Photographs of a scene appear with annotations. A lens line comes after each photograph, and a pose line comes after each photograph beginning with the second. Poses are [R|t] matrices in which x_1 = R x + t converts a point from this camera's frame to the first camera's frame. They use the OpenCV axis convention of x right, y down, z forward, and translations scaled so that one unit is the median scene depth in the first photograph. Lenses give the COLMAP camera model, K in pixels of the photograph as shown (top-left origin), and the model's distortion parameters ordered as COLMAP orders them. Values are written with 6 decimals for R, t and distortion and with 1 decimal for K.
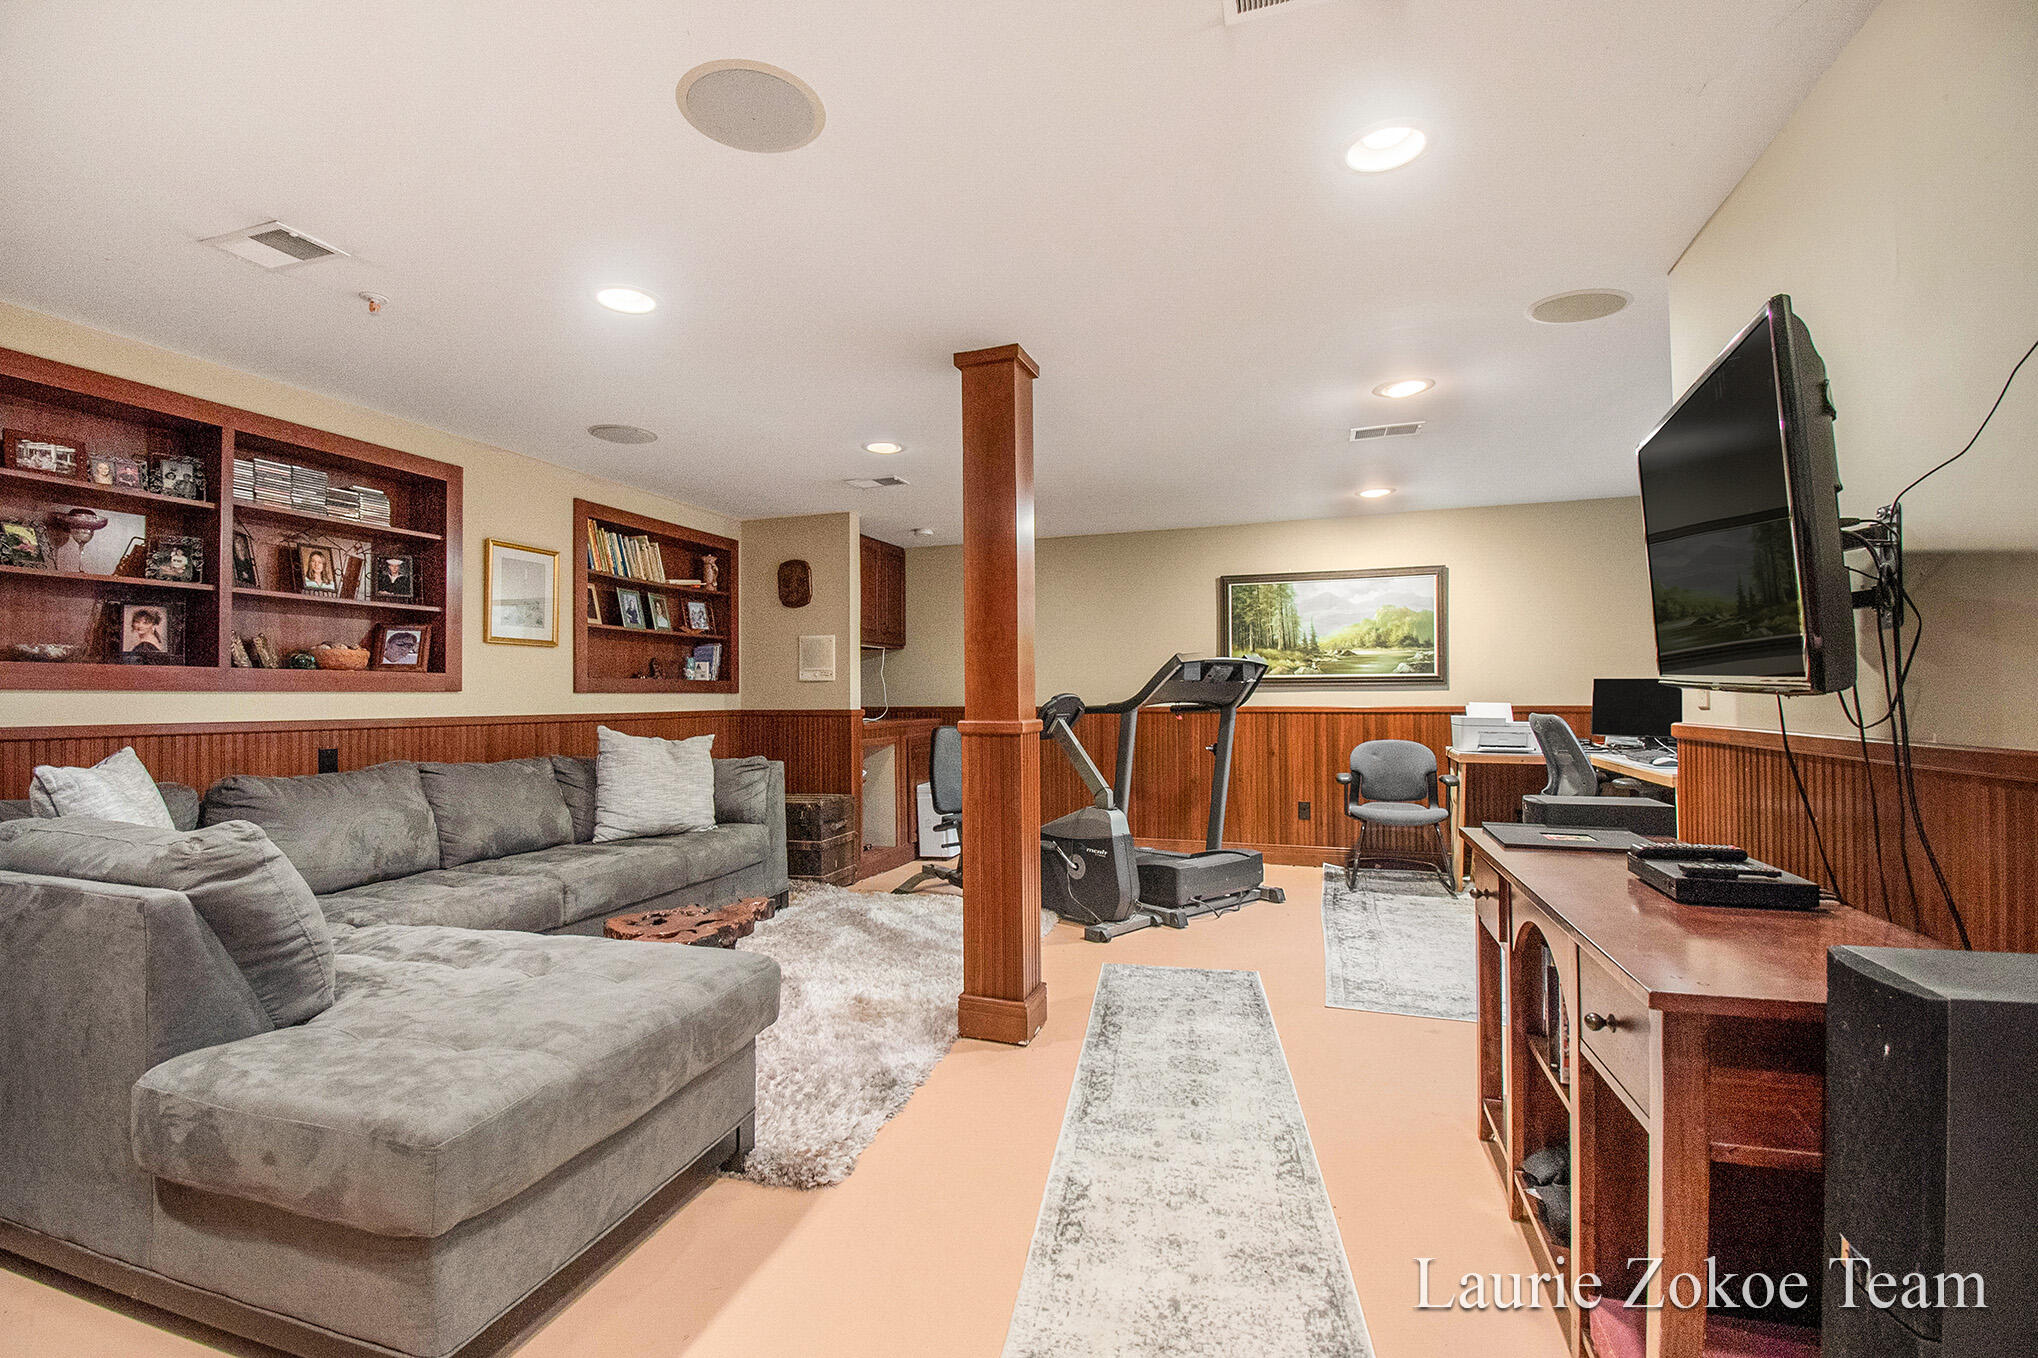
lens RADIAL K [[902.4, 0, 1003.6], [0, 902.4, 679.4], [0, 0, 1]] dist [-0.004138, -0.000220]
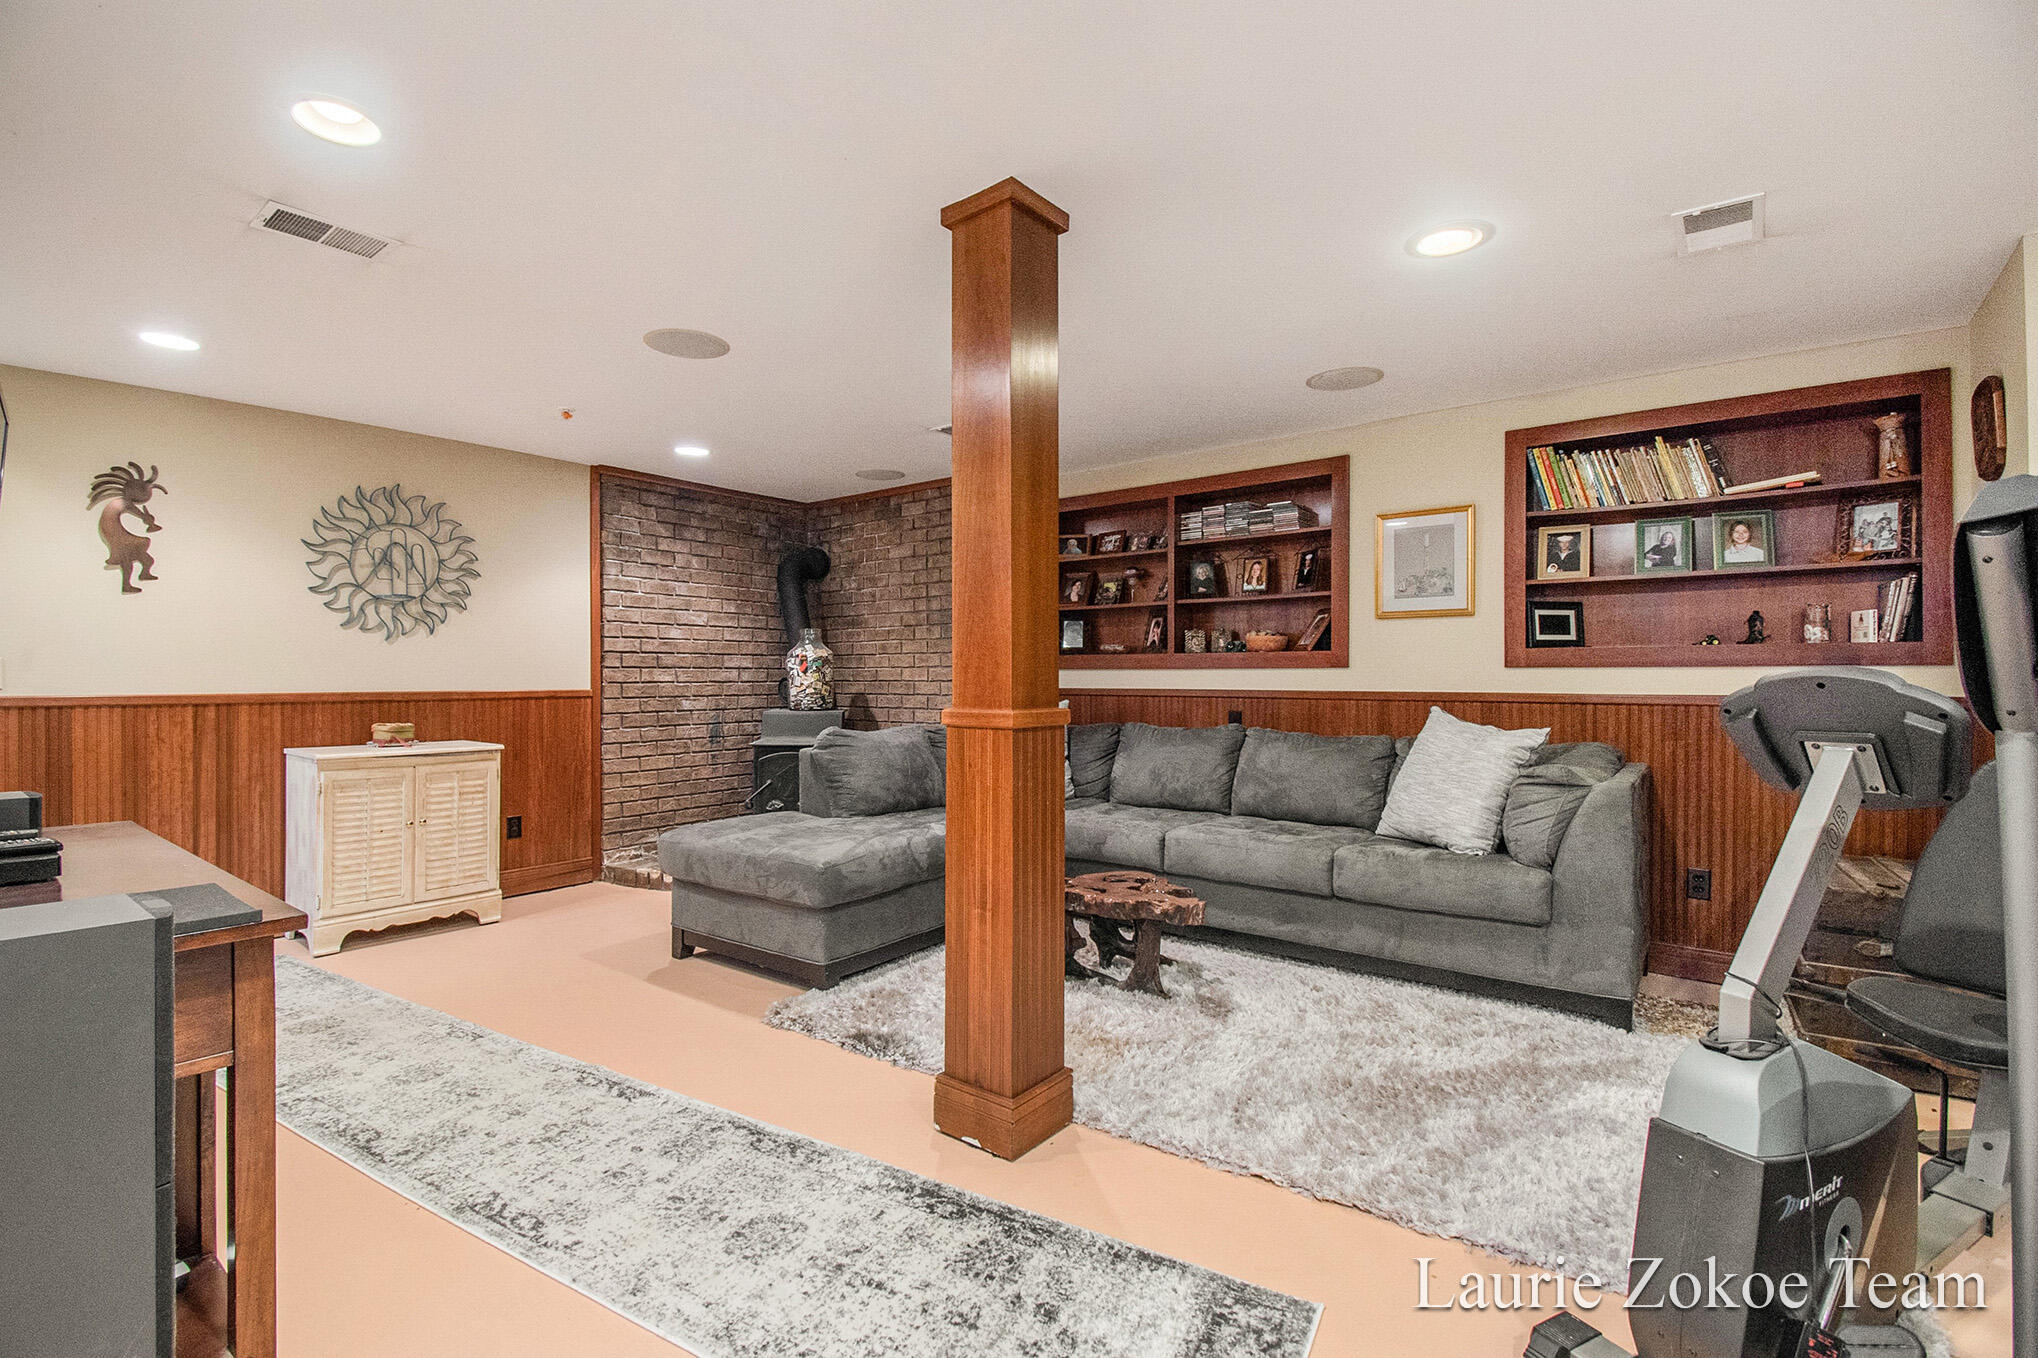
lens RADIAL K [[902.4, 0, 1009.9], [0, 902.4, 682.5], [0, 0, 1]] dist [-0.004138, -0.000220]
pose [[-0.327661, 0.015707, -0.944665, 0.602494], [0.022274, 0.999712, 0.008896, 0.014575], [0.944533, -0.018127, -0.327916, 1.092395]]
